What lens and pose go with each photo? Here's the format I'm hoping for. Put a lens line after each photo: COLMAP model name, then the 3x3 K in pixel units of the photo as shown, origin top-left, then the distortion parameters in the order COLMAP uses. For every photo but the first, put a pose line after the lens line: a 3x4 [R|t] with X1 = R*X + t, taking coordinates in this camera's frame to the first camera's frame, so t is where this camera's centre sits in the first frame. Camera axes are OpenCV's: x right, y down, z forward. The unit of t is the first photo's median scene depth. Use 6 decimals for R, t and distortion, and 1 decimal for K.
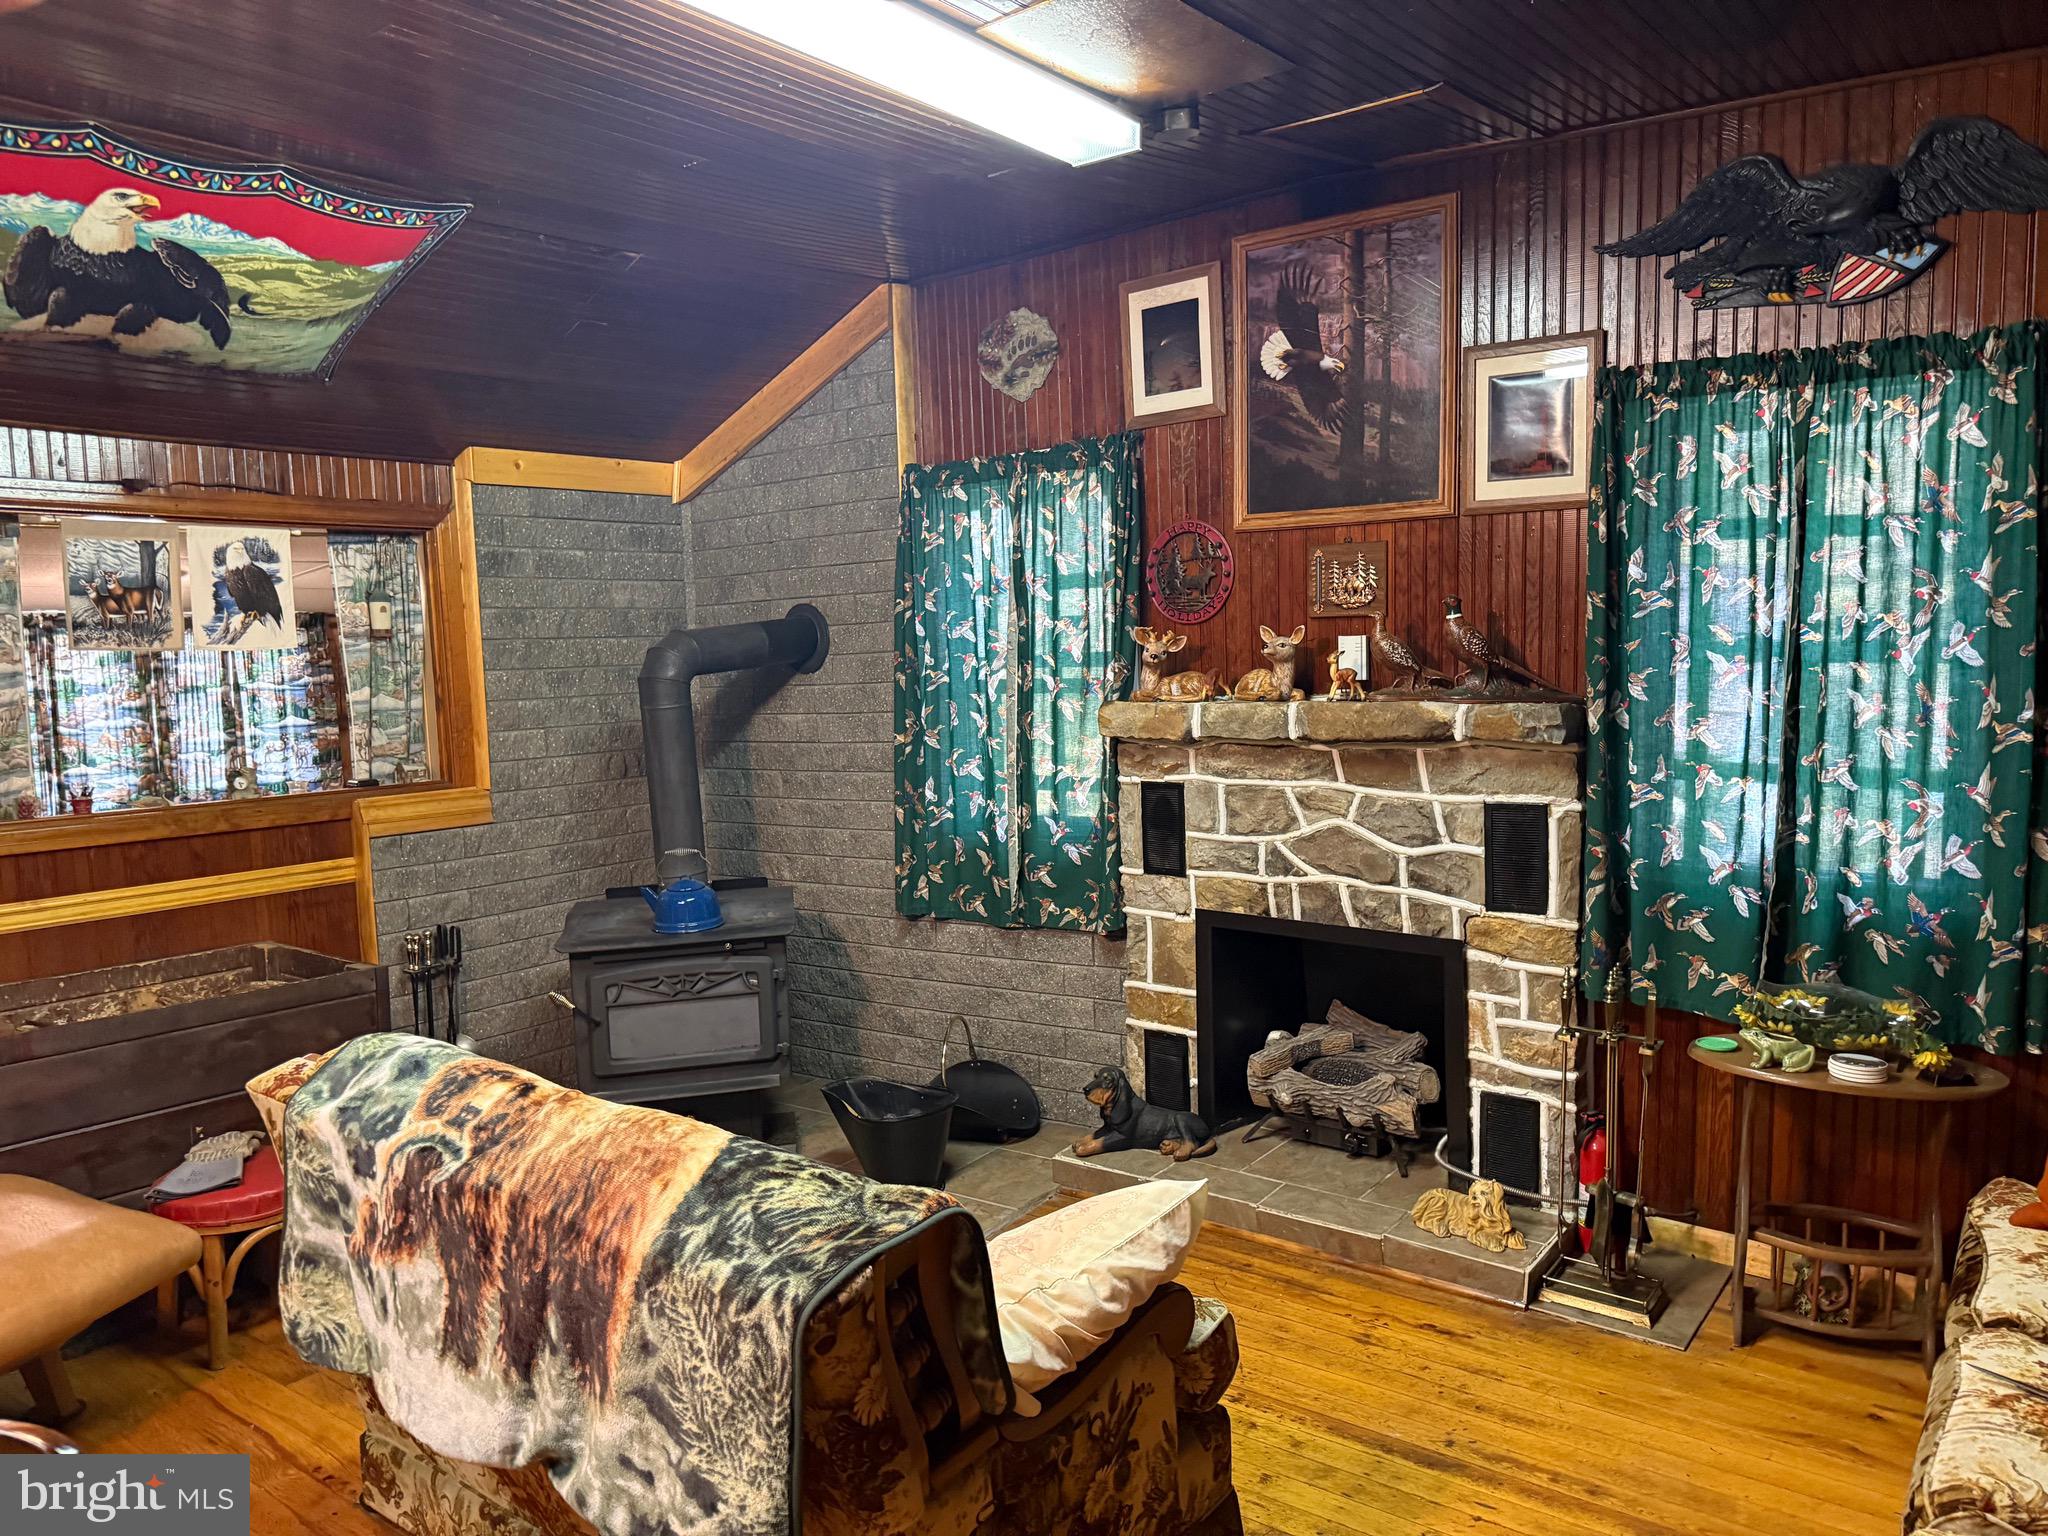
lens RADIAL K [[1407.0, 0, 1024.0], [0, 1407.0, 768.0], [0, 0, 1]] dist [0.107820, -0.150028]
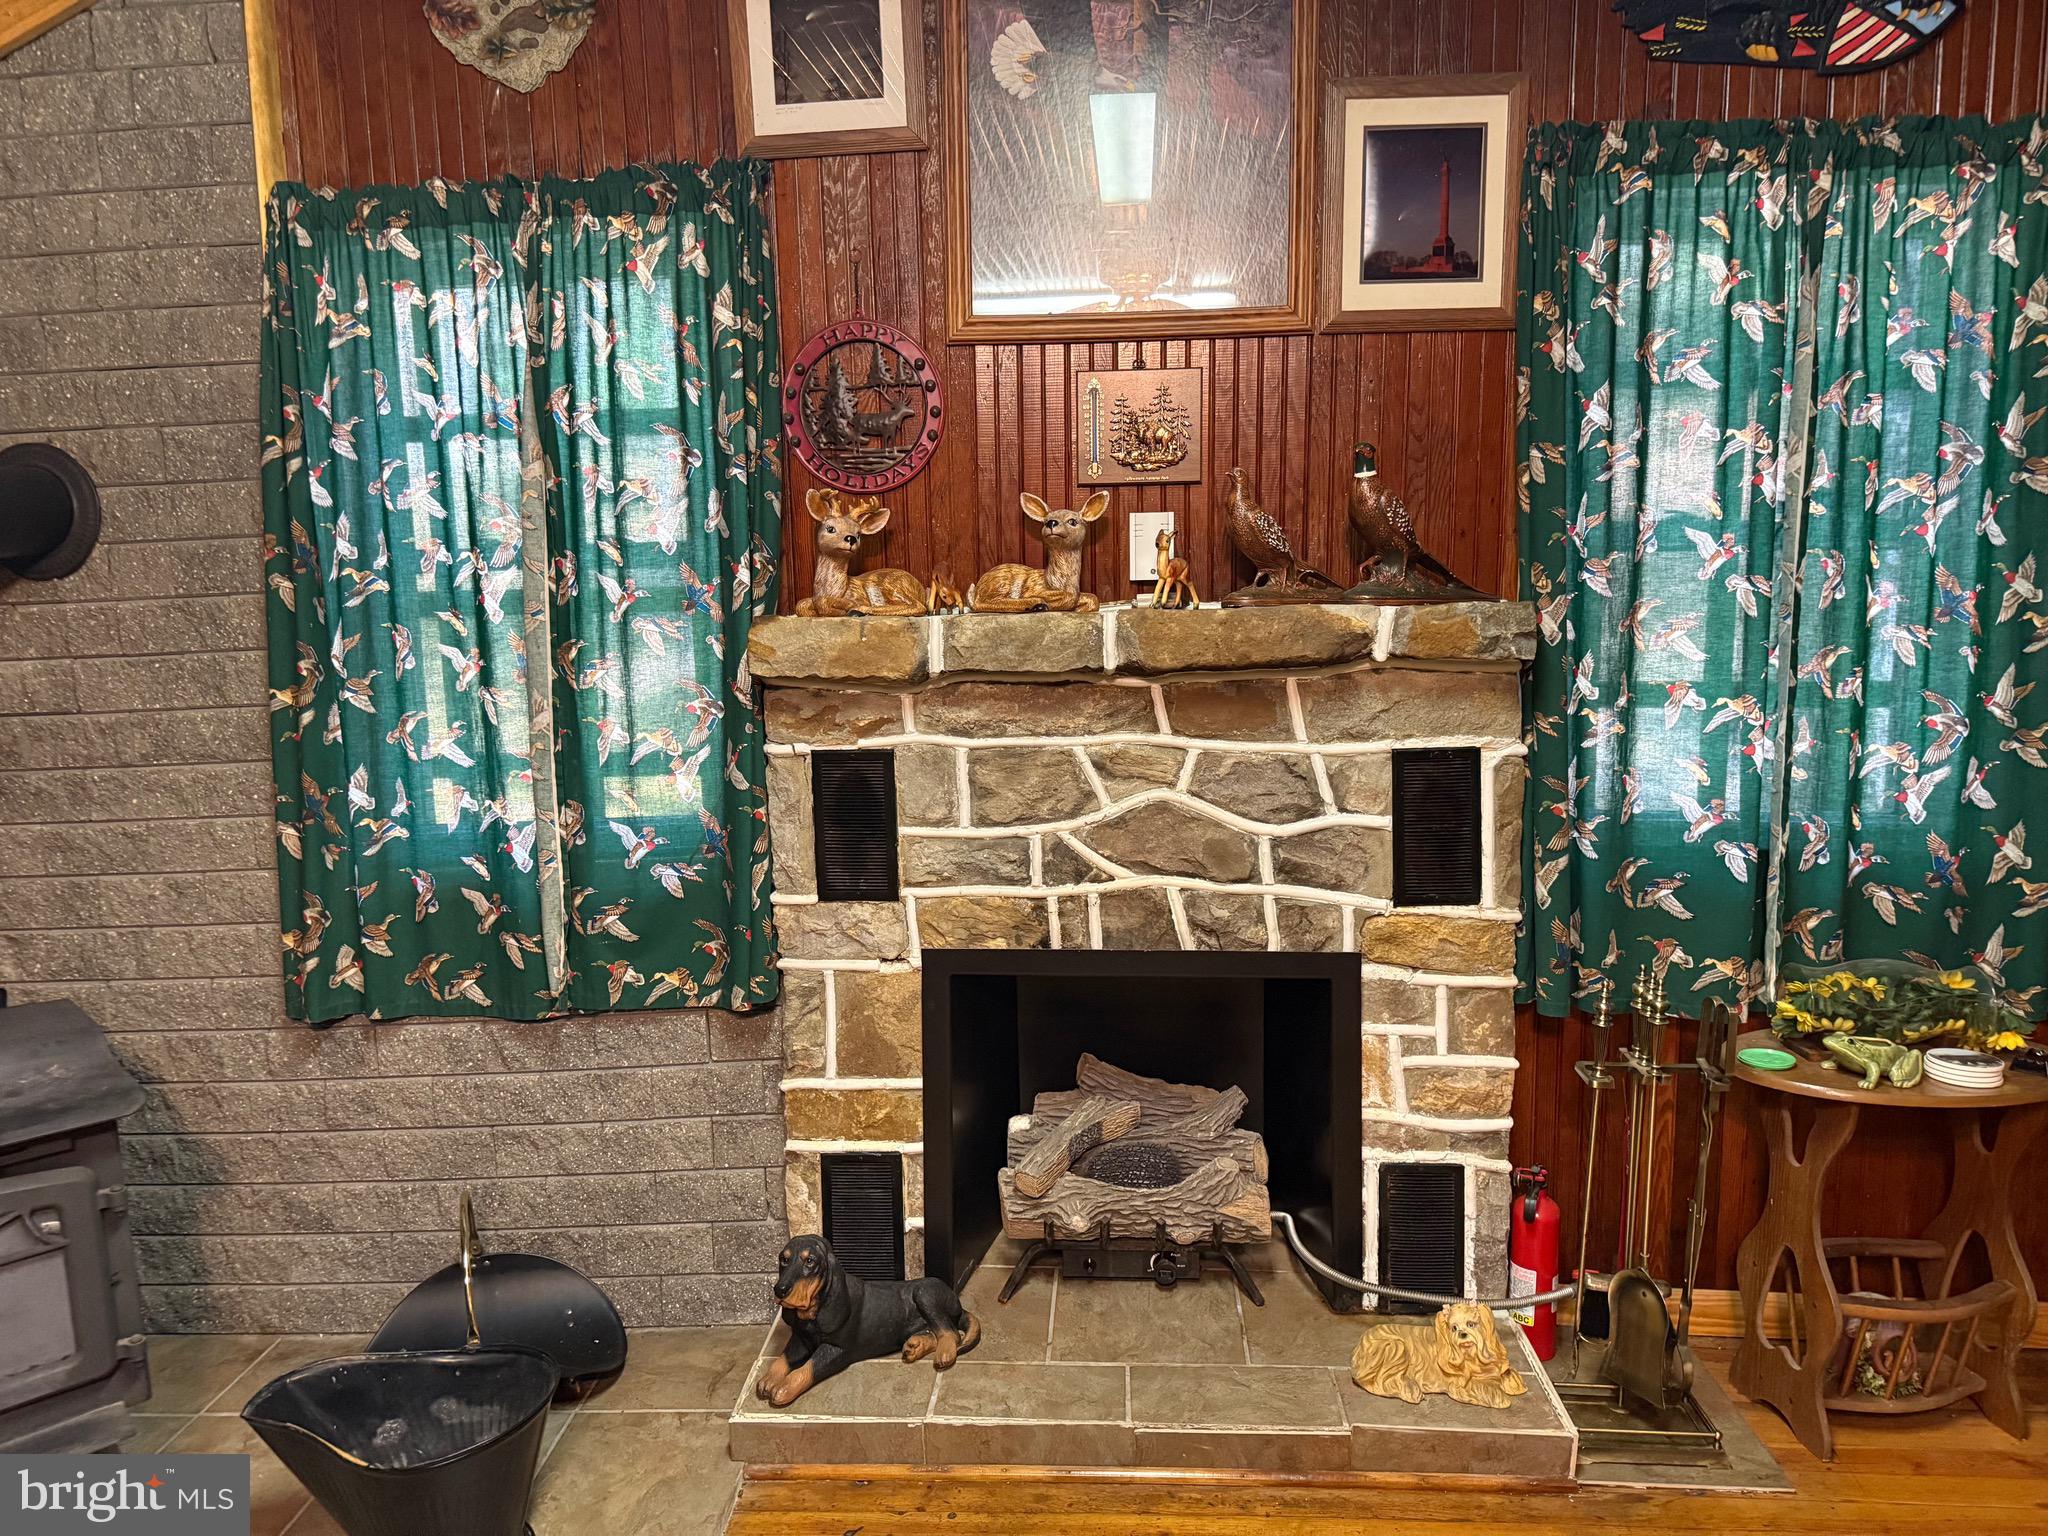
lens RADIAL K [[1456.3, 0, 1040.0], [0, 1456.3, 755.0], [0, 0, 1]] dist [0.081554, -0.108303]
pose [[0.841058, -0.056599, 0.537976, -0.168873], [0.047477, 0.998397, 0.030816, -0.003177], [-0.538858, -0.000377, 0.842397, 0.415848]]
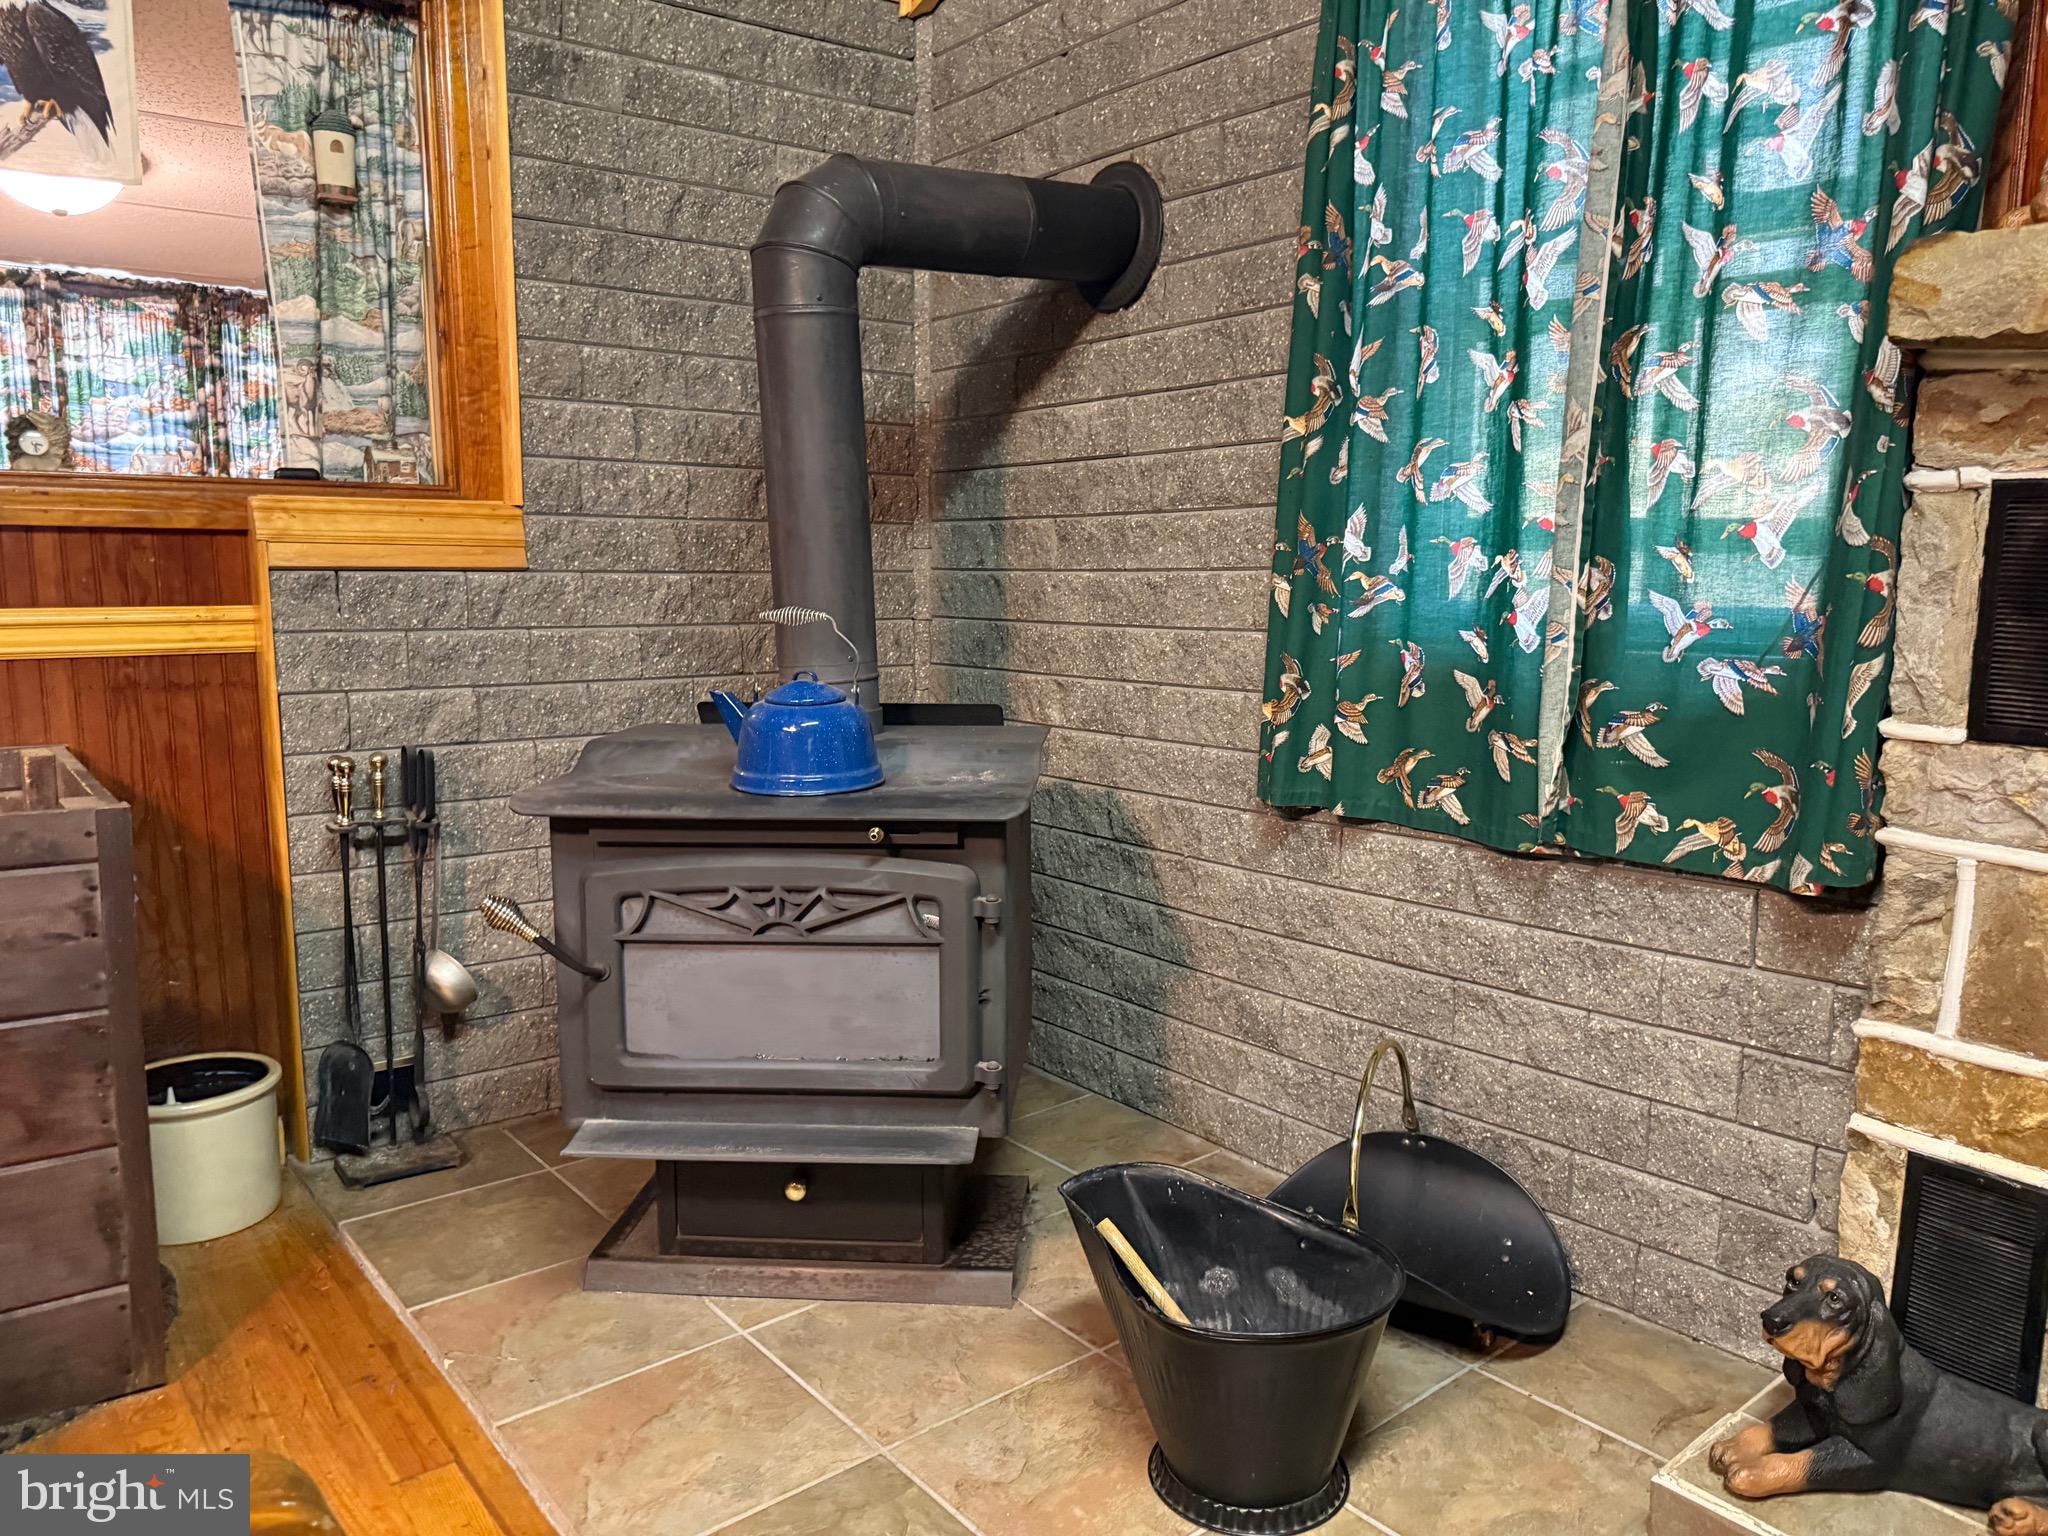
lens RADIAL K [[1431.6, 0, 1024.0], [0, 1431.6, 768.0], [0, 0, 1]] dist [0.090323, -0.159316]
pose [[0.969346, 0.078647, -0.232774, -0.062785], [-0.063087, 0.995293, 0.073567, 0.069546], [0.237464, -0.056627, 0.969744, 0.577616]]
